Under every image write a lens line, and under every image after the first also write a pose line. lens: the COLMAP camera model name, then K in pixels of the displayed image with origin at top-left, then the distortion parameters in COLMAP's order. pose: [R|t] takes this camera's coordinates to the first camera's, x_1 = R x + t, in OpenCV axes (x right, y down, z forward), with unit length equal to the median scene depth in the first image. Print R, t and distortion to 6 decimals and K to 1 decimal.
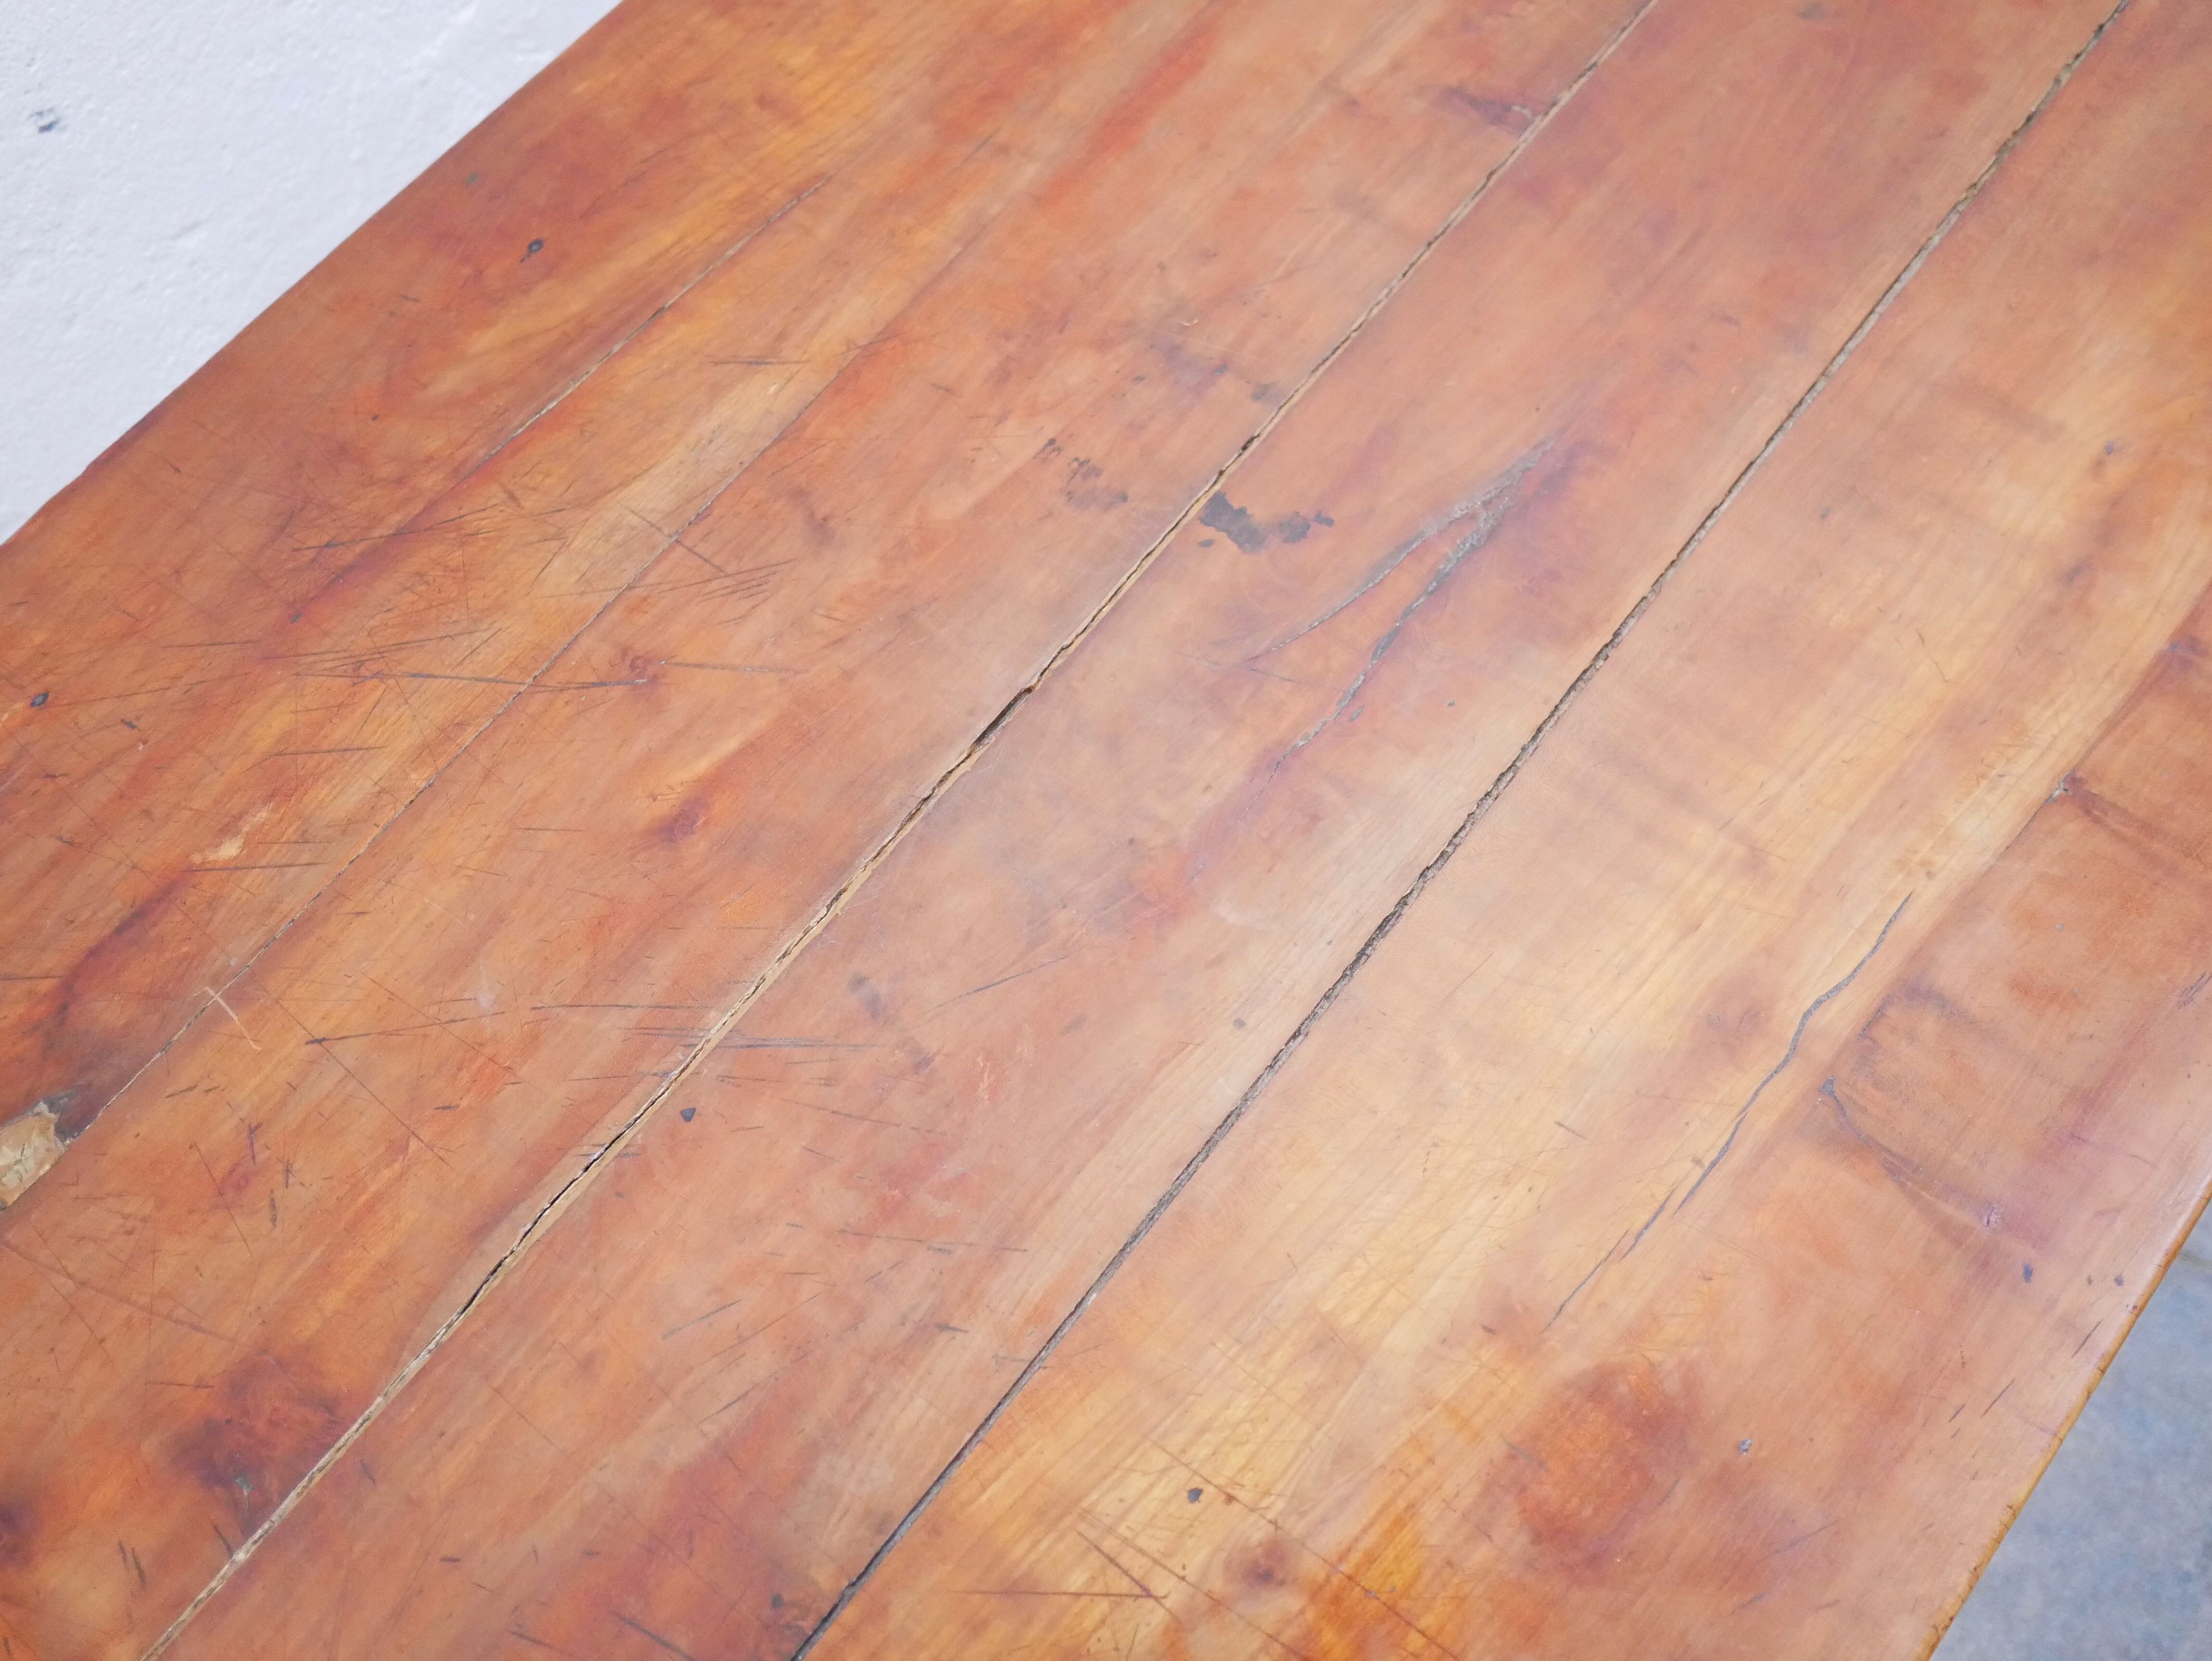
lens RADIAL K [[2587.2, 0, 1077.1], [0, 2587.2, 830.5], [0, 0, 1]] dist [-0.030594, 0.060291]
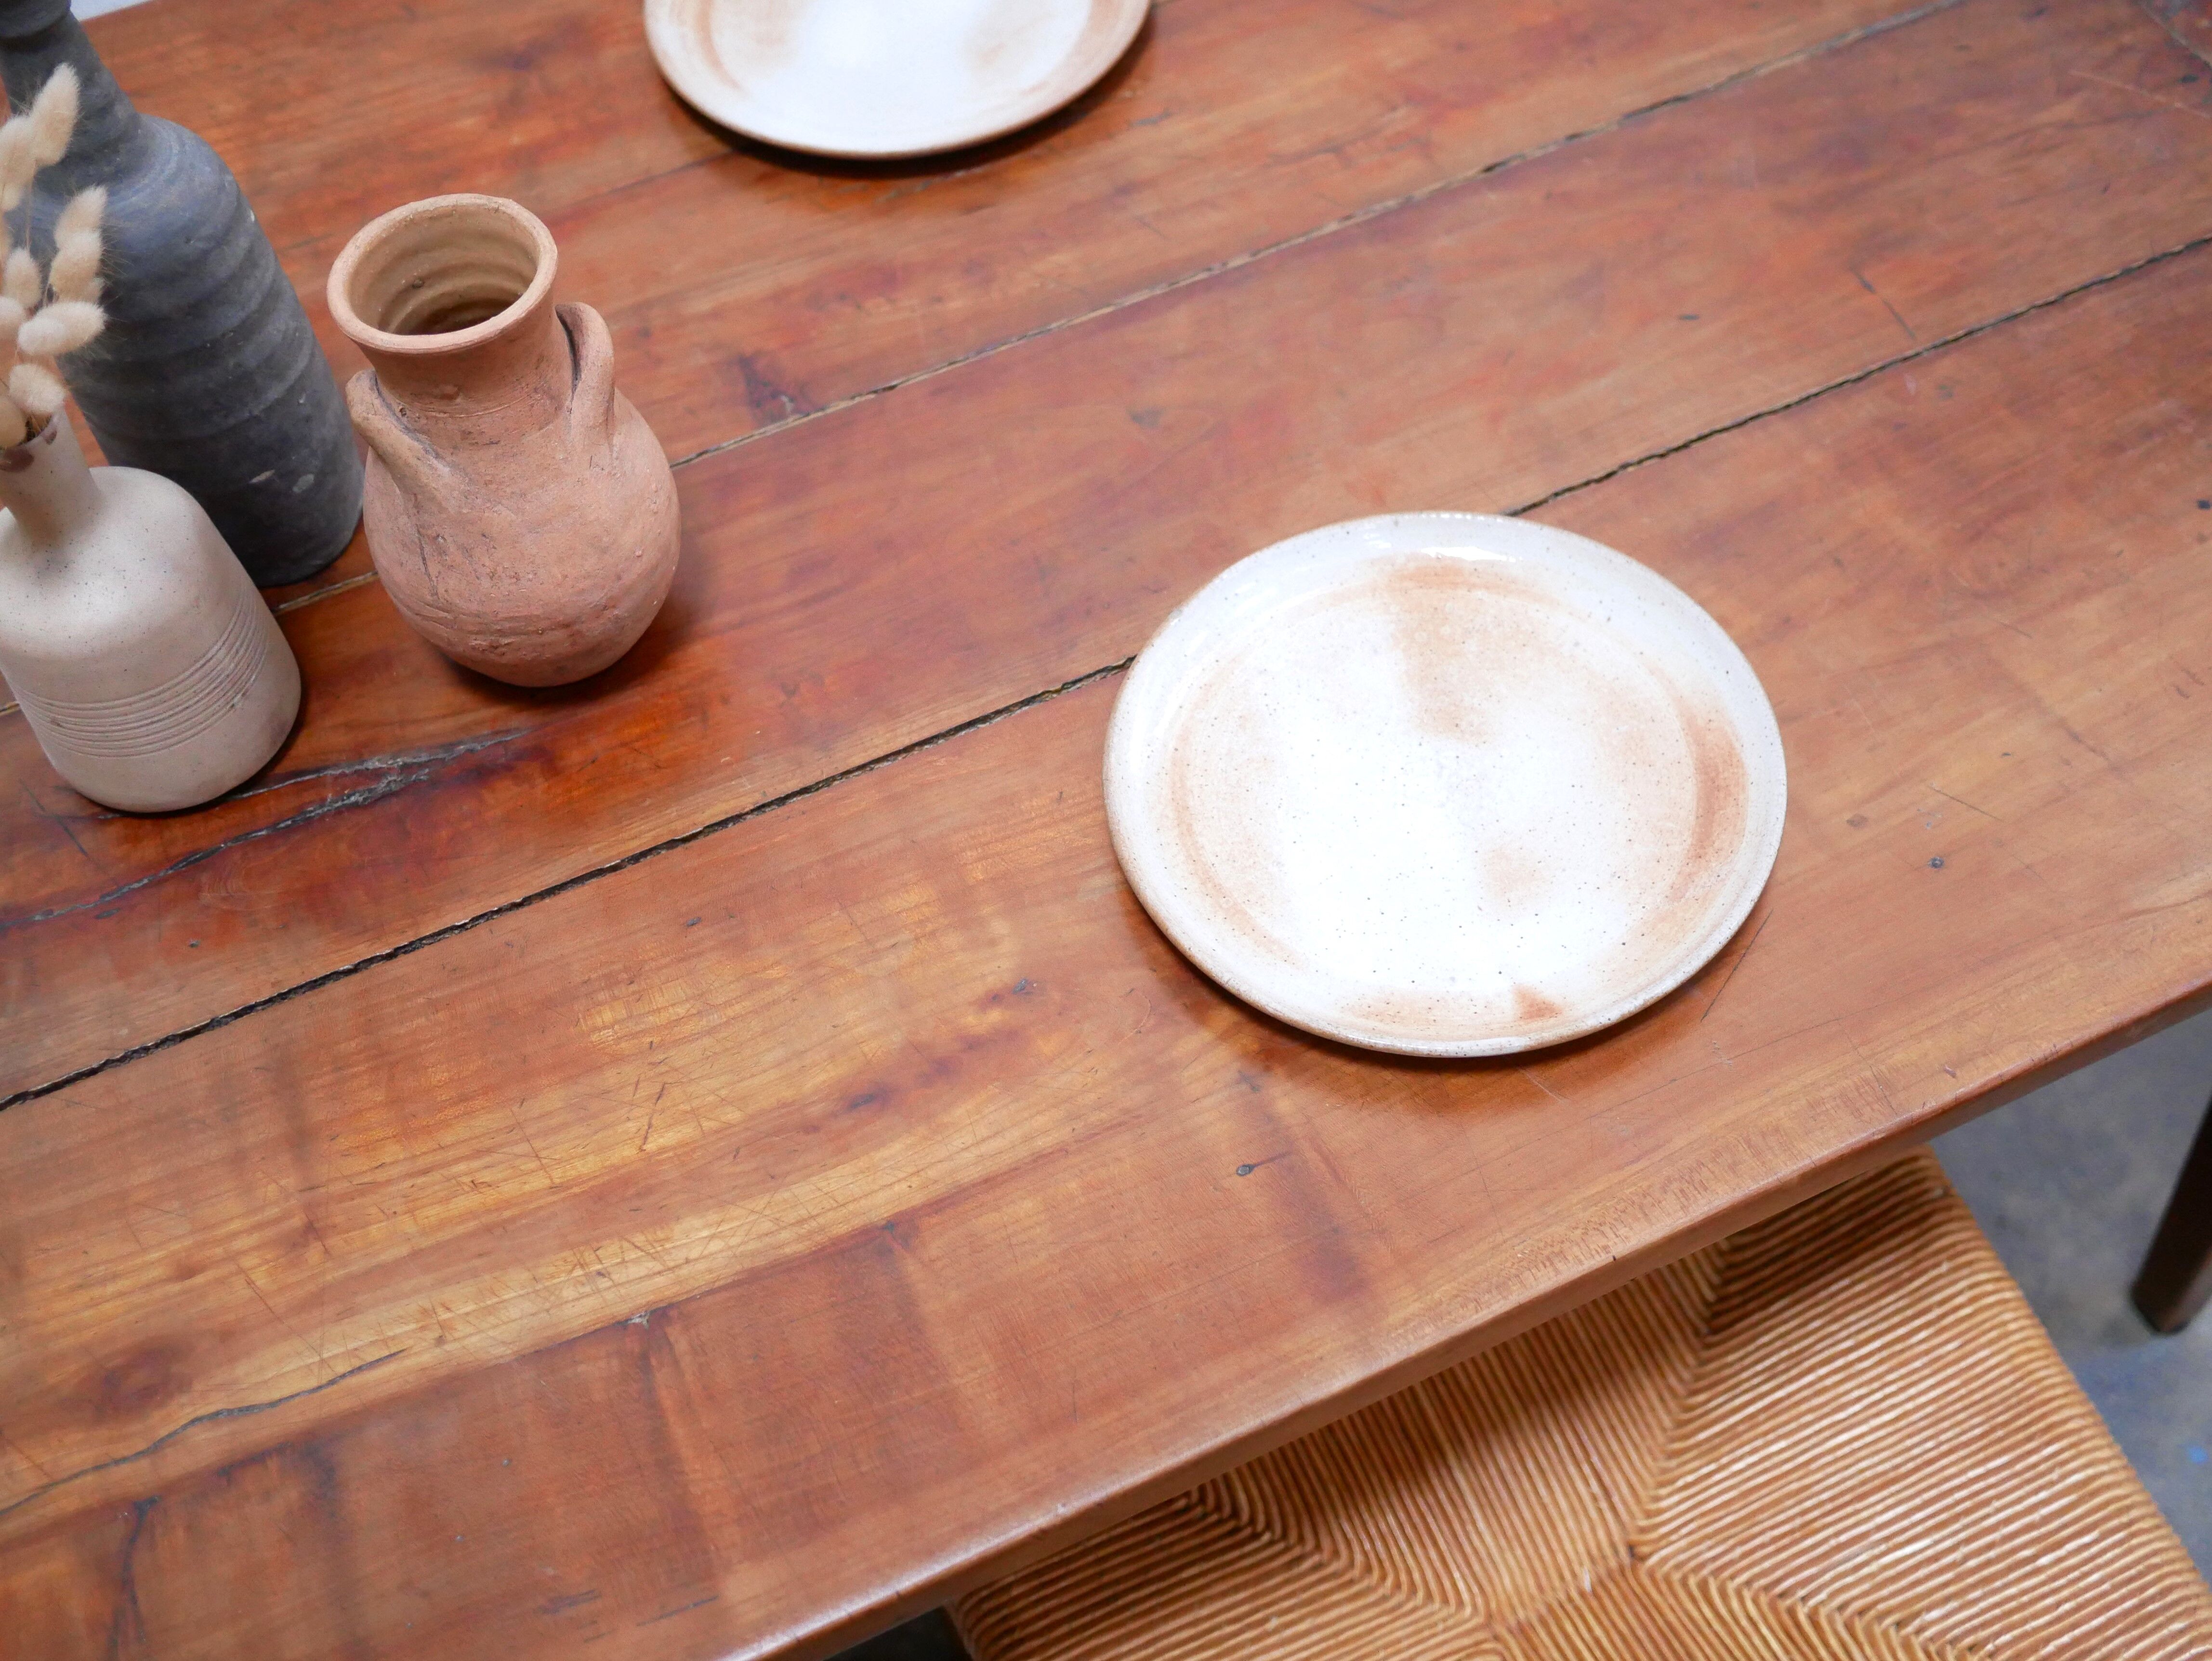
lens RADIAL K [[2499.8, 0, 1107.4], [0, 2499.8, 799.6], [0, 0, 1]] dist [-0.017796, 0.019057]
pose [[0.889875, 0.385716, -0.243609, 0.631753], [-0.400764, 0.916082, -0.013473, -0.214989], [0.217969, 0.109619, 0.969780, 0.216945]]
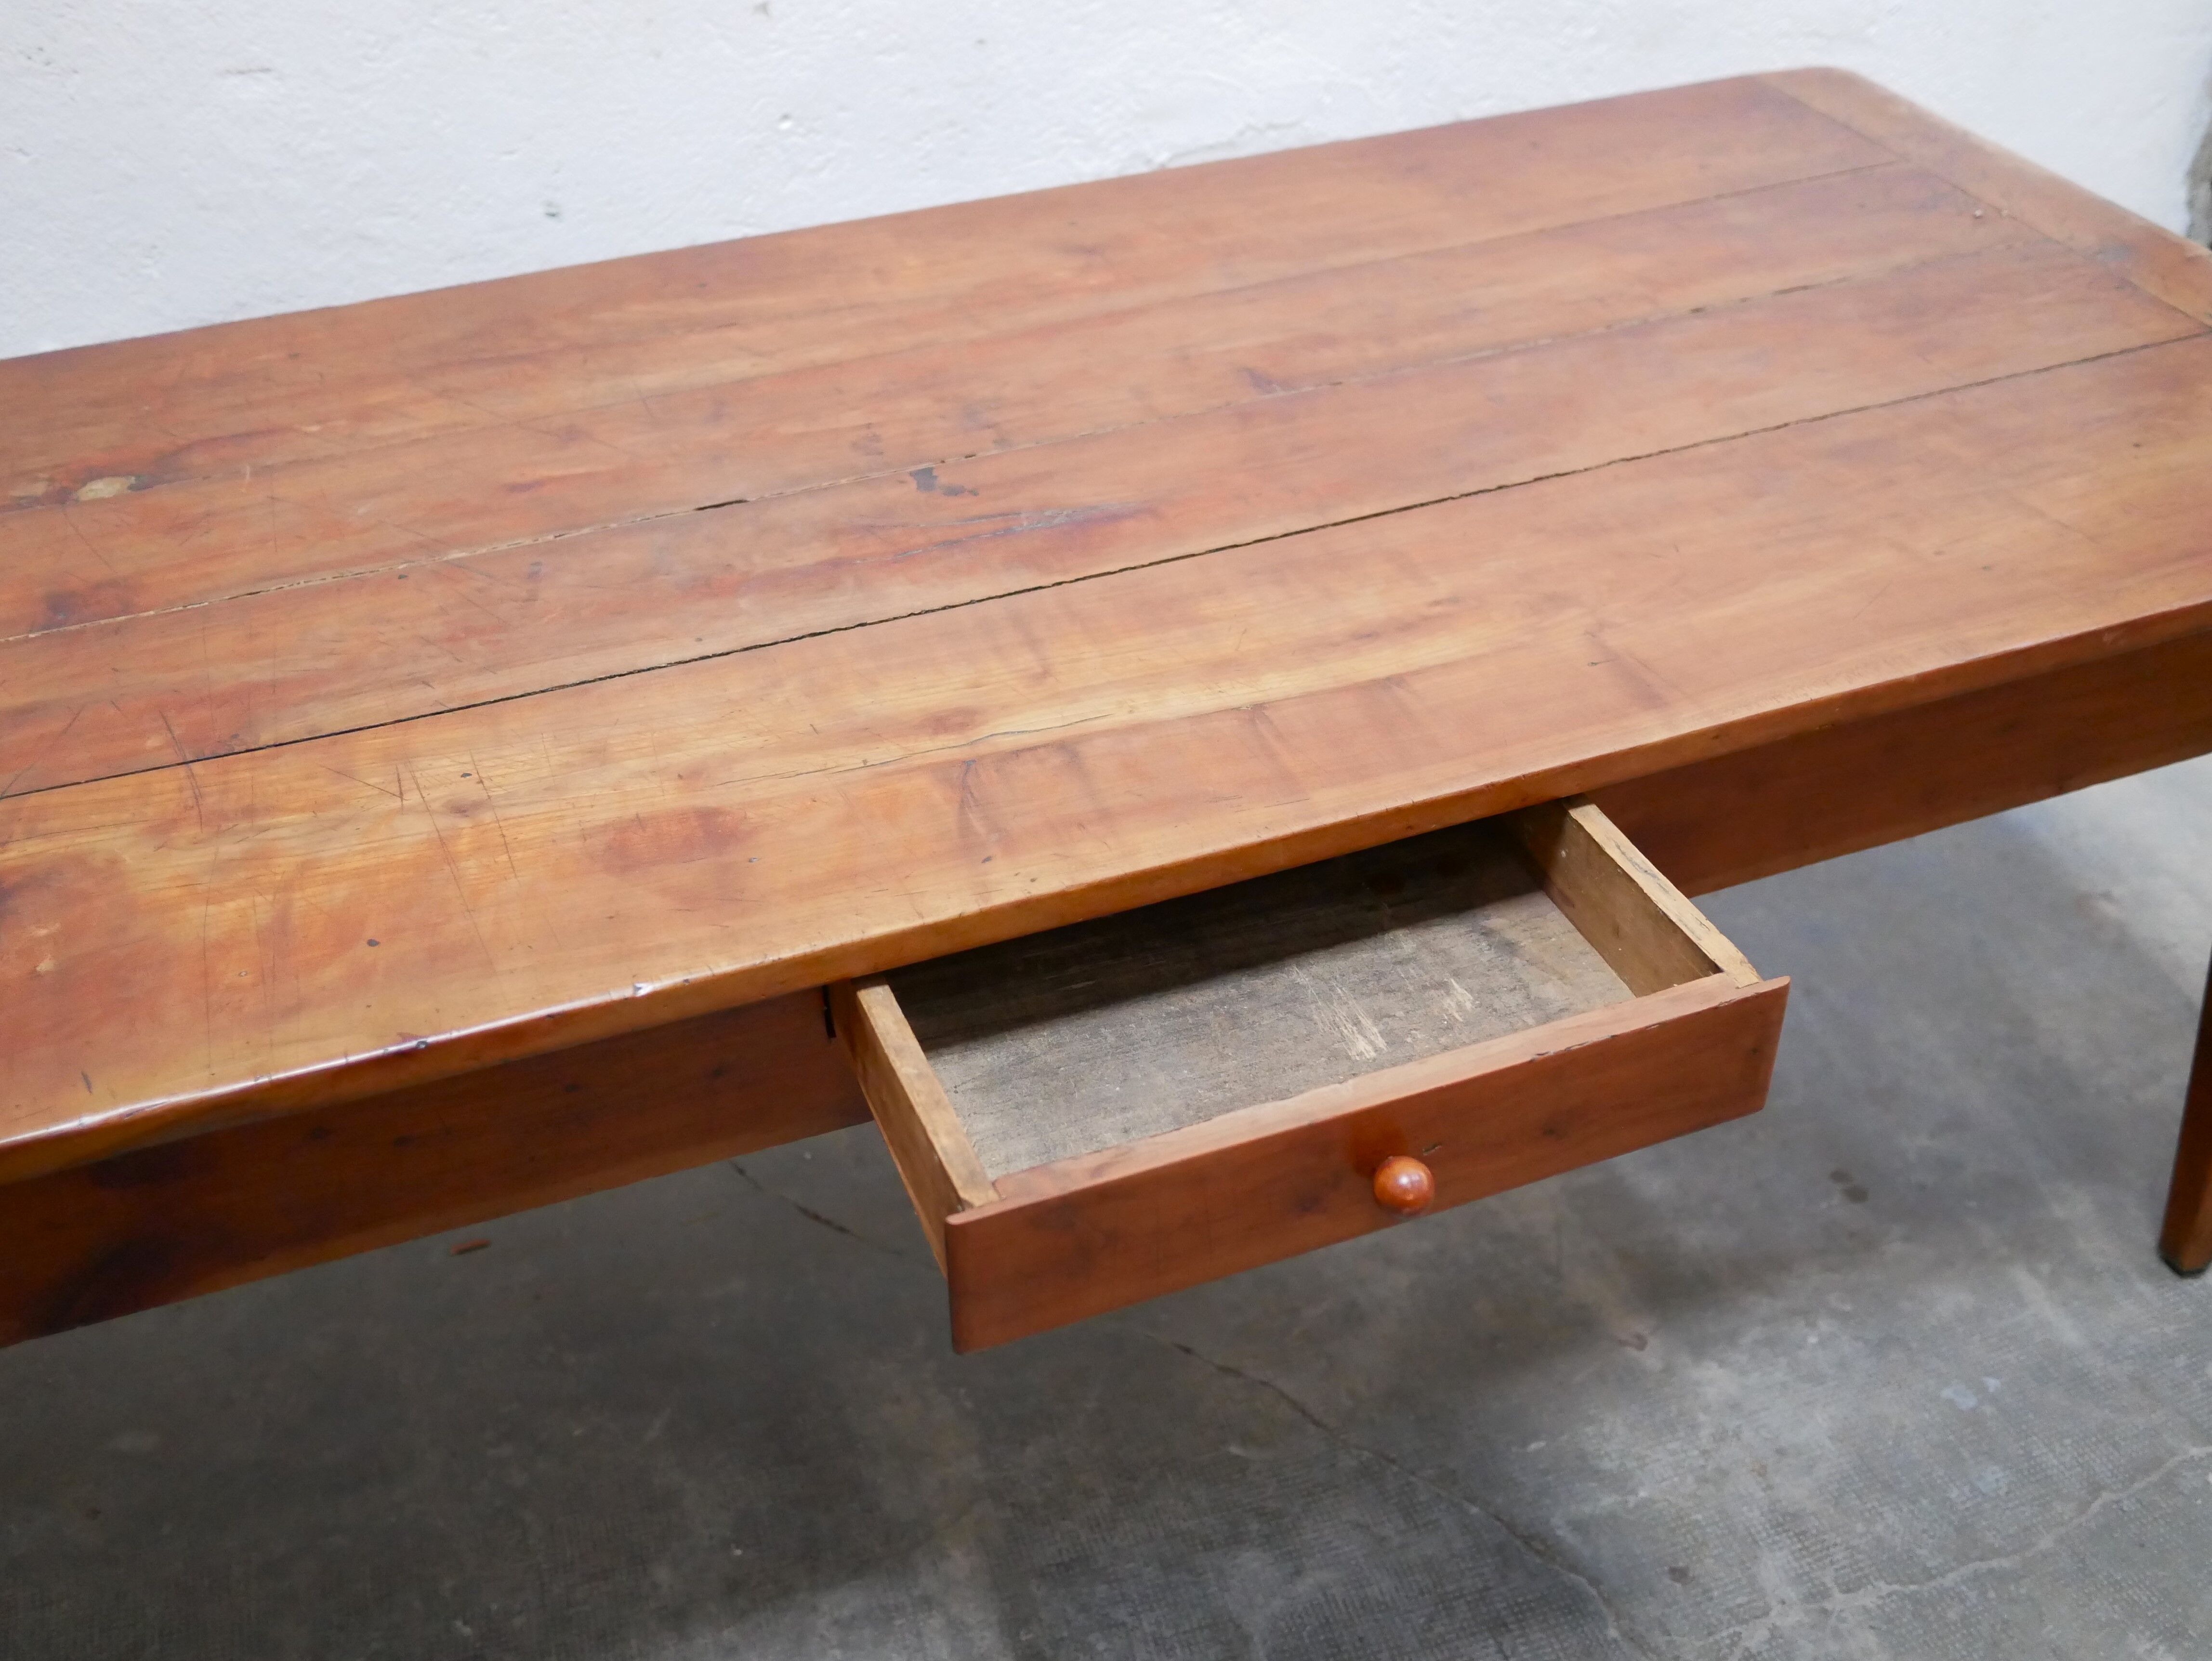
lens RADIAL K [[2499.8, 0, 1107.4], [0, 2499.8, 799.6], [0, 0, 1]] dist [-0.017796, 0.019057]
pose [[0.862408, 0.334011, -0.380381, 0.843466], [-0.457750, 0.835399, -0.304260, 0.479746], [0.216143, 0.436515, 0.873348, -0.222588]]
